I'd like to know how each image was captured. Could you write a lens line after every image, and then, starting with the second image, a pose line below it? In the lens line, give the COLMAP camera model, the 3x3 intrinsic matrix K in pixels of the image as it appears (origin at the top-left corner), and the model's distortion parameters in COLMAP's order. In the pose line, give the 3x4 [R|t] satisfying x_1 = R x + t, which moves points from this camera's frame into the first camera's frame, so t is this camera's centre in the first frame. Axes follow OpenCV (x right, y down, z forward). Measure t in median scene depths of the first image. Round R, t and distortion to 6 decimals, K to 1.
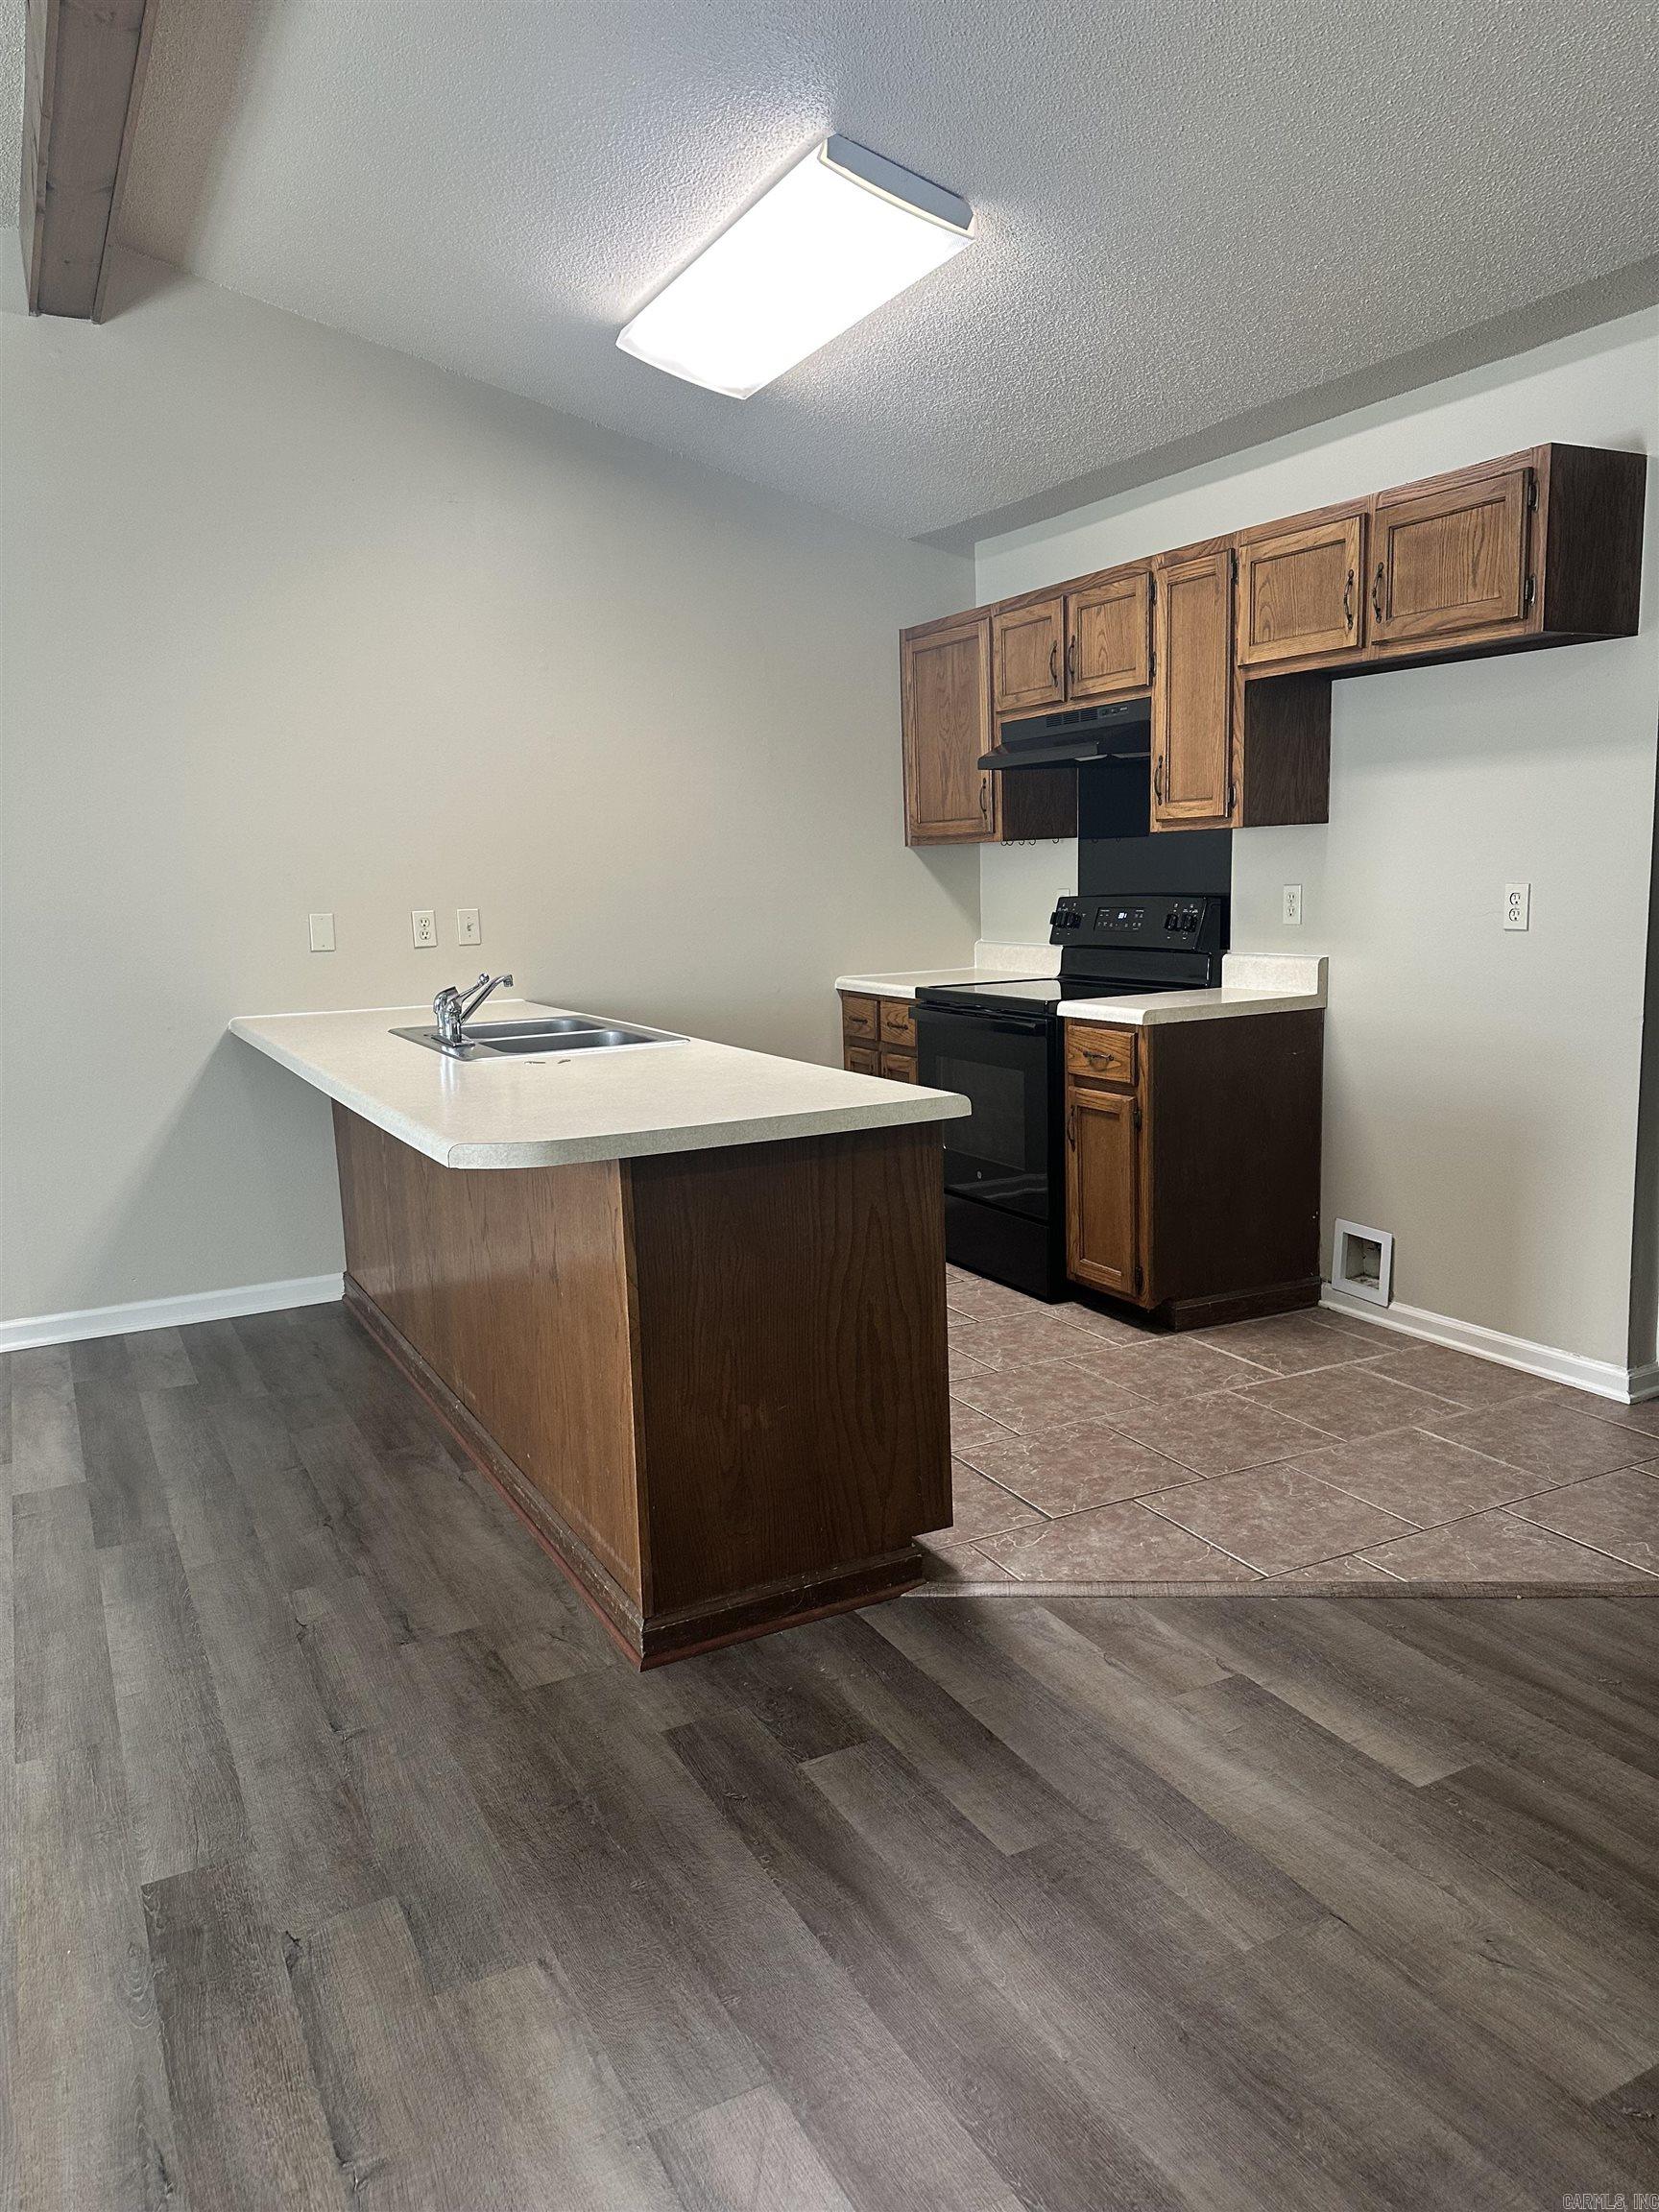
lens RADIAL K [[1530.6, 0, 829.5], [0, 1530.6, 1106.0], [0, 0, 1]] dist [0.178131, -0.362591]
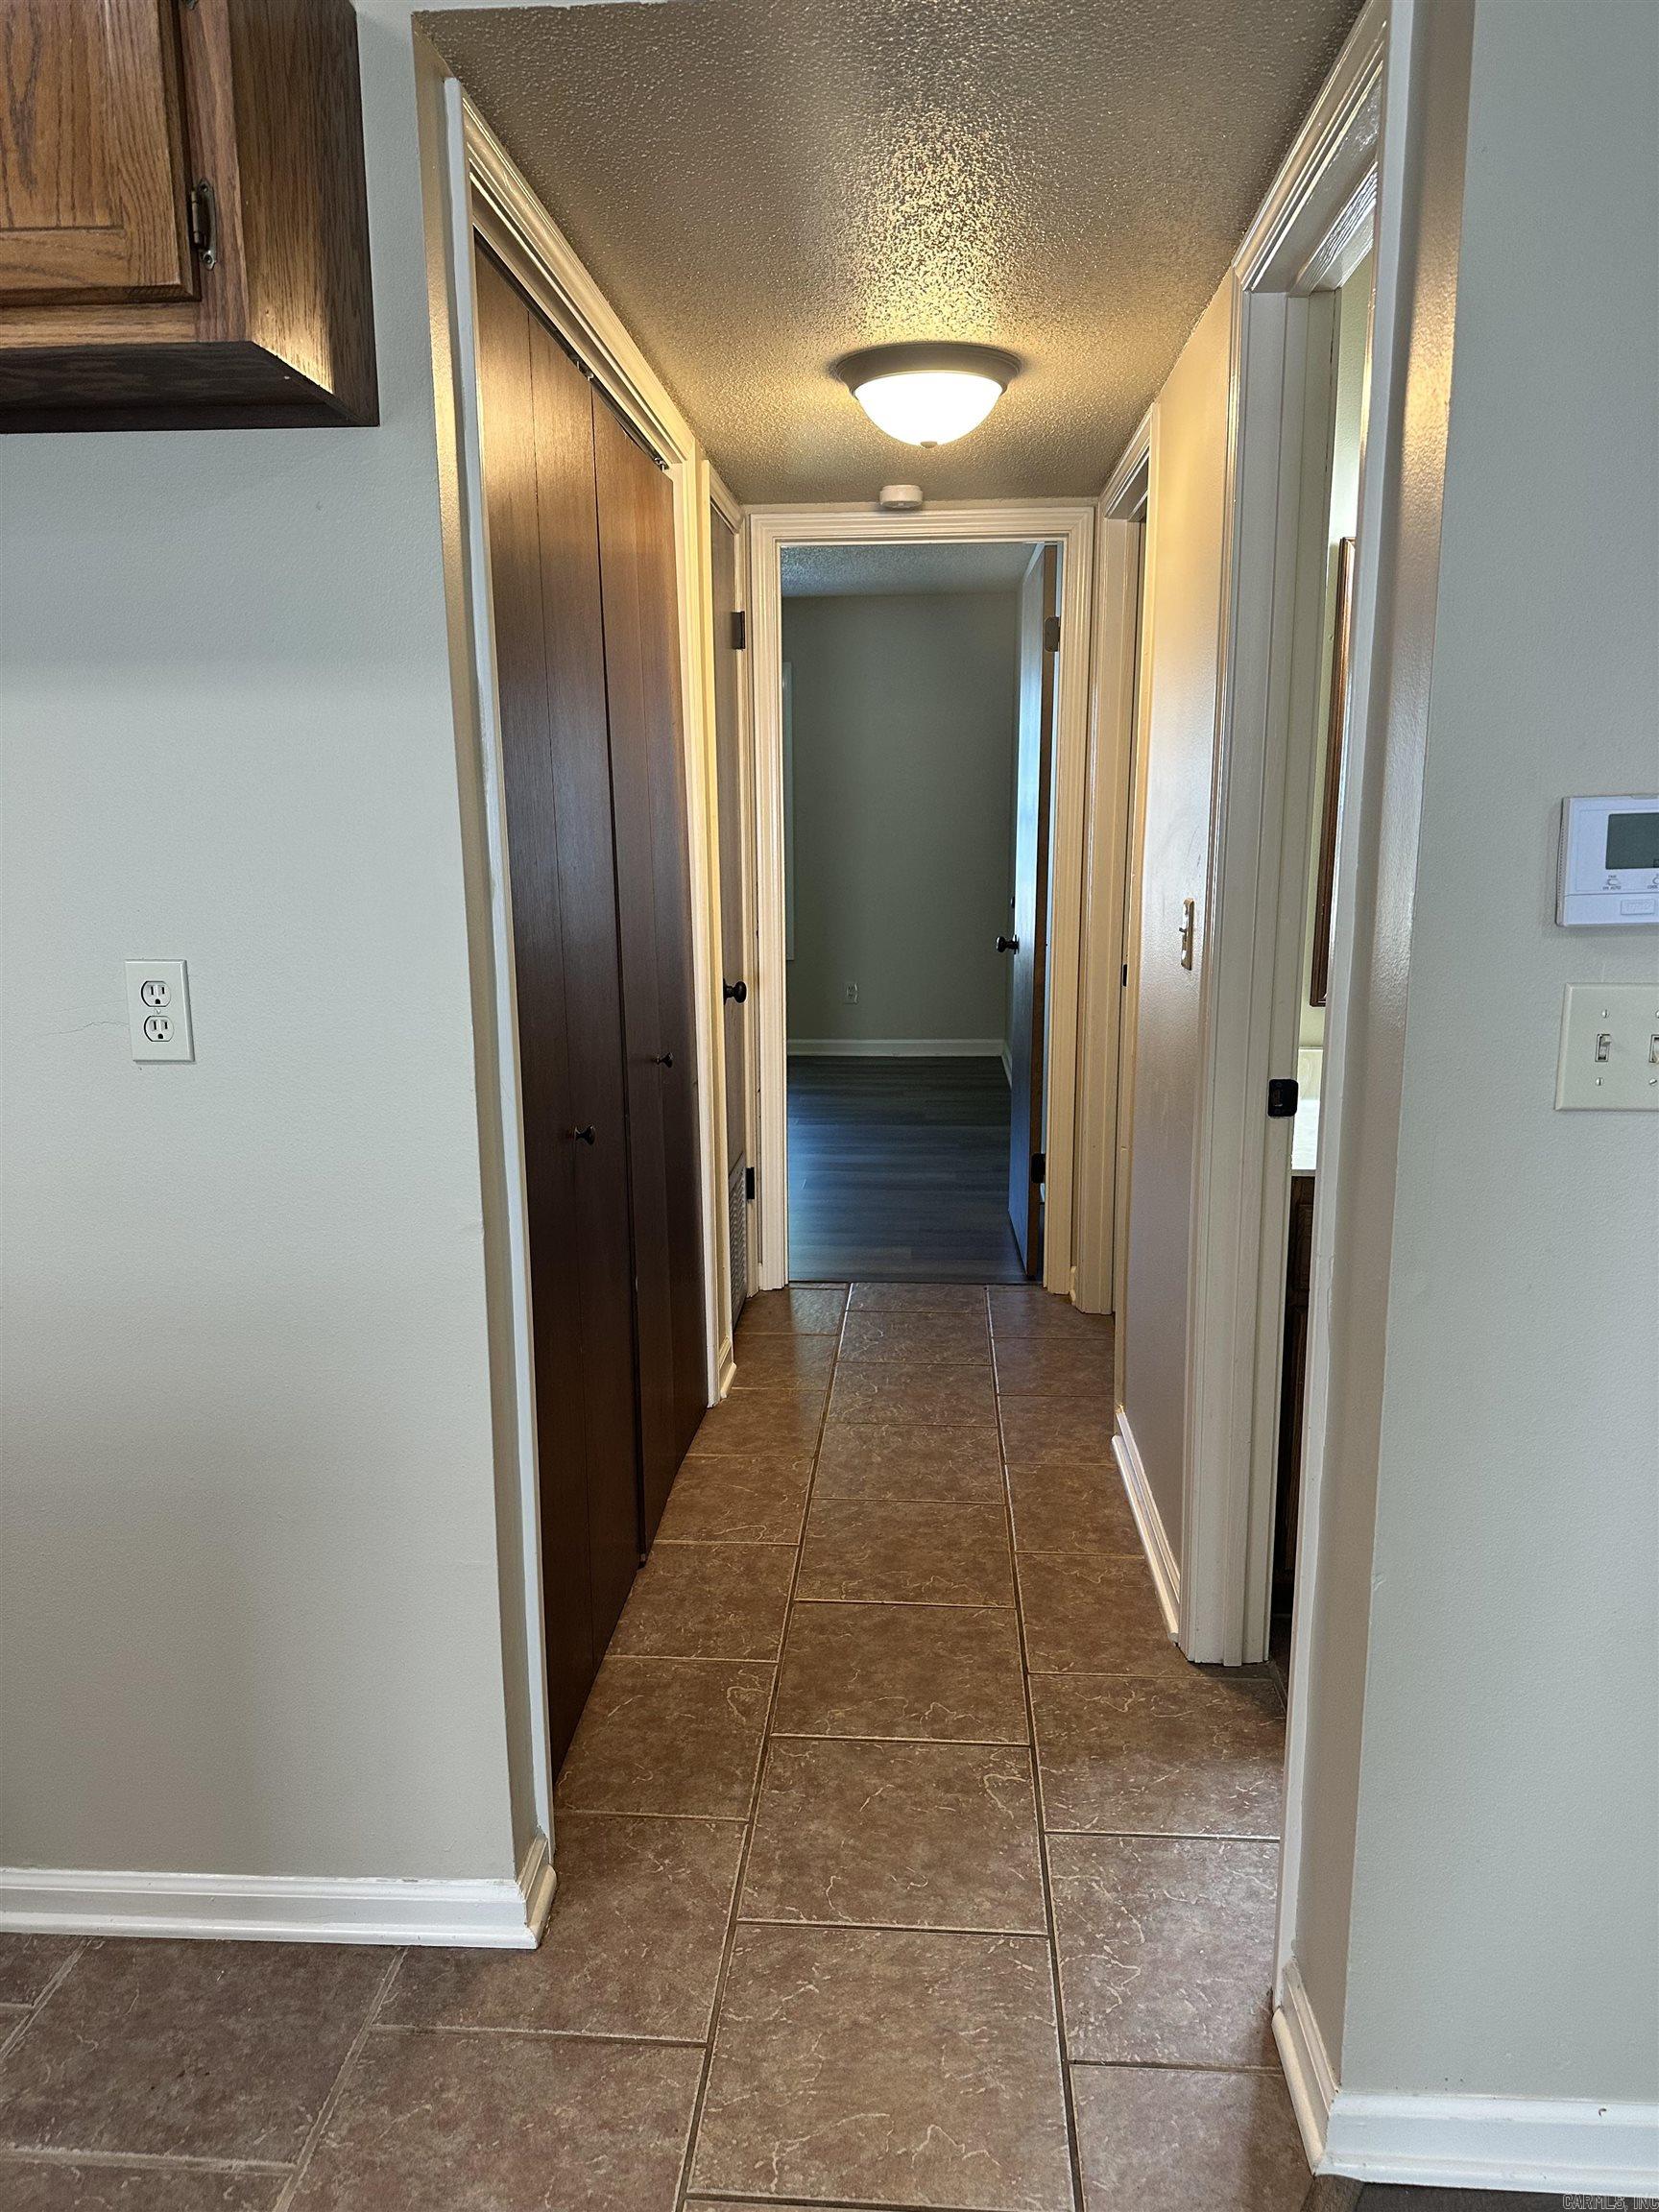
lens RADIAL K [[1542.0, 0, 829.5], [0, 1542.0, 1106.0], [0, 0, 1]] dist [0.000729, 0.000864]
pose [[0.520287, -0.135628, 0.843153, 0.139840], [0.126966, 0.988620, 0.080680, -0.098425], [-0.844501, 0.065075, 0.531586, 0.528043]]
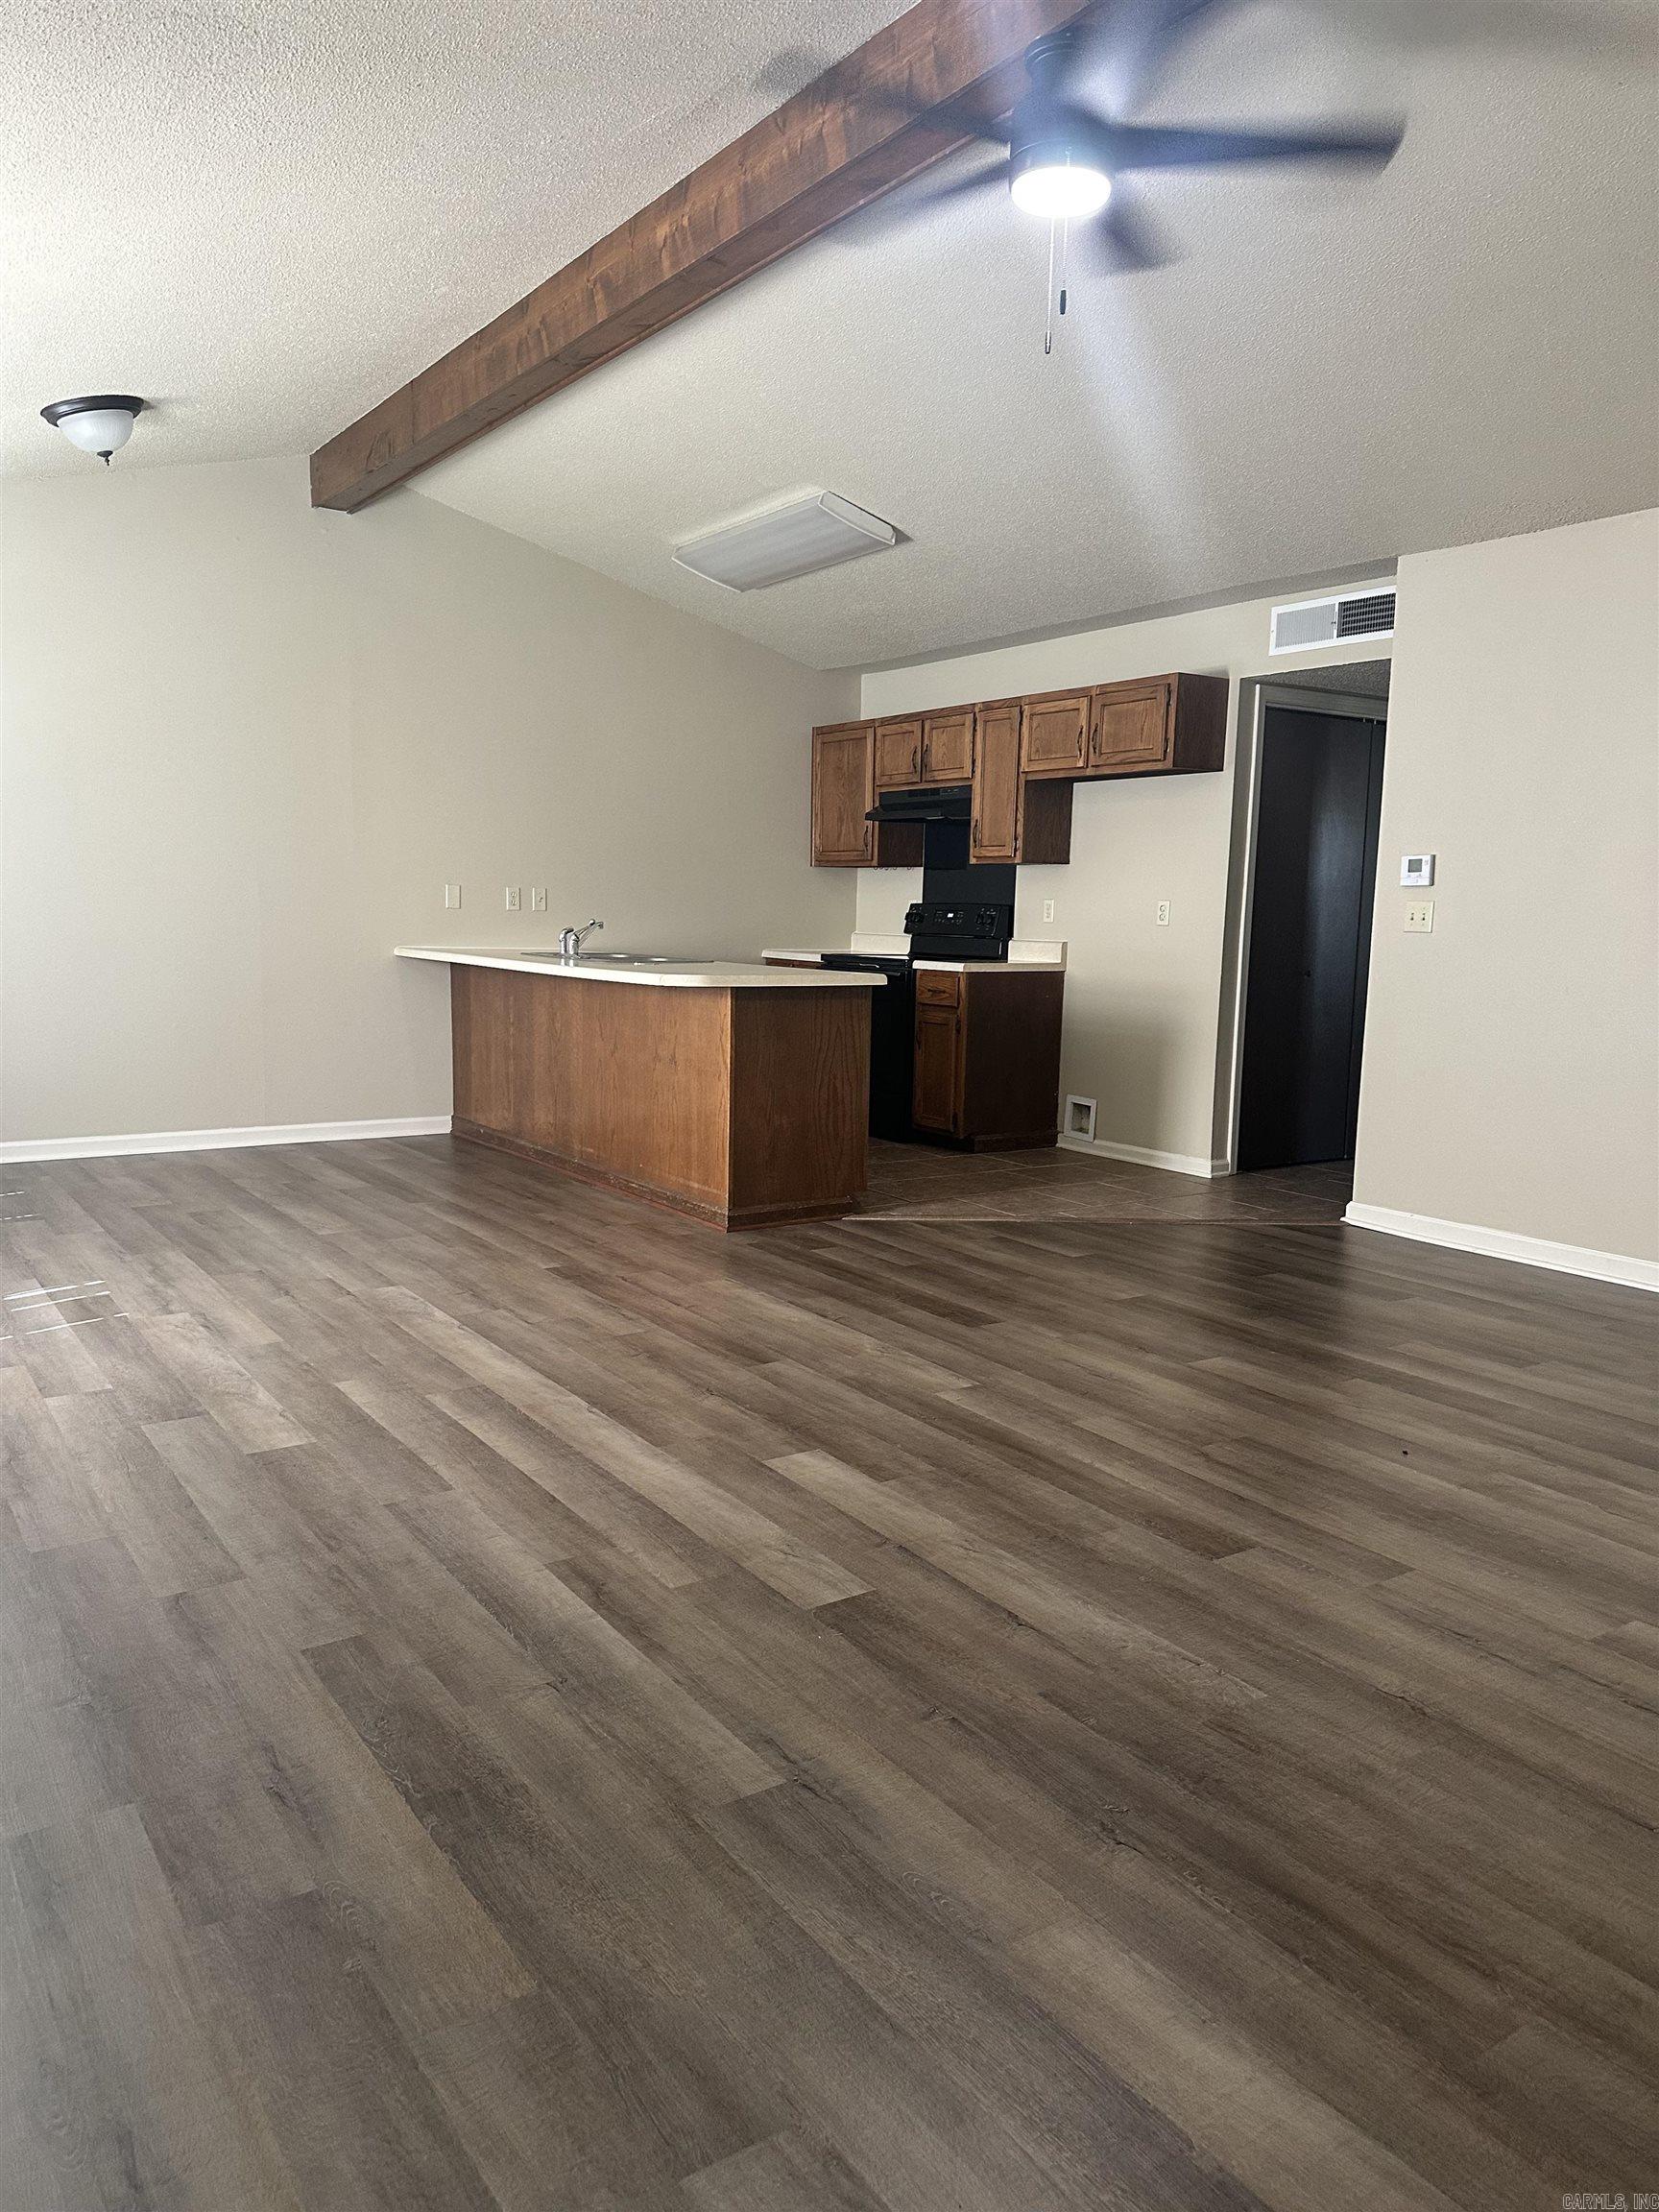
lens RADIAL K [[1530.6, 0, 829.5], [0, 1530.6, 1106.0], [0, 0, 1]] dist [0.178131, -0.362591]
pose [[0.991022, 0.038628, 0.128000, -0.154916], [-0.034824, 0.998887, -0.031828, 0.151802], [-0.129087, 0.027085, 0.991263, -0.663585]]
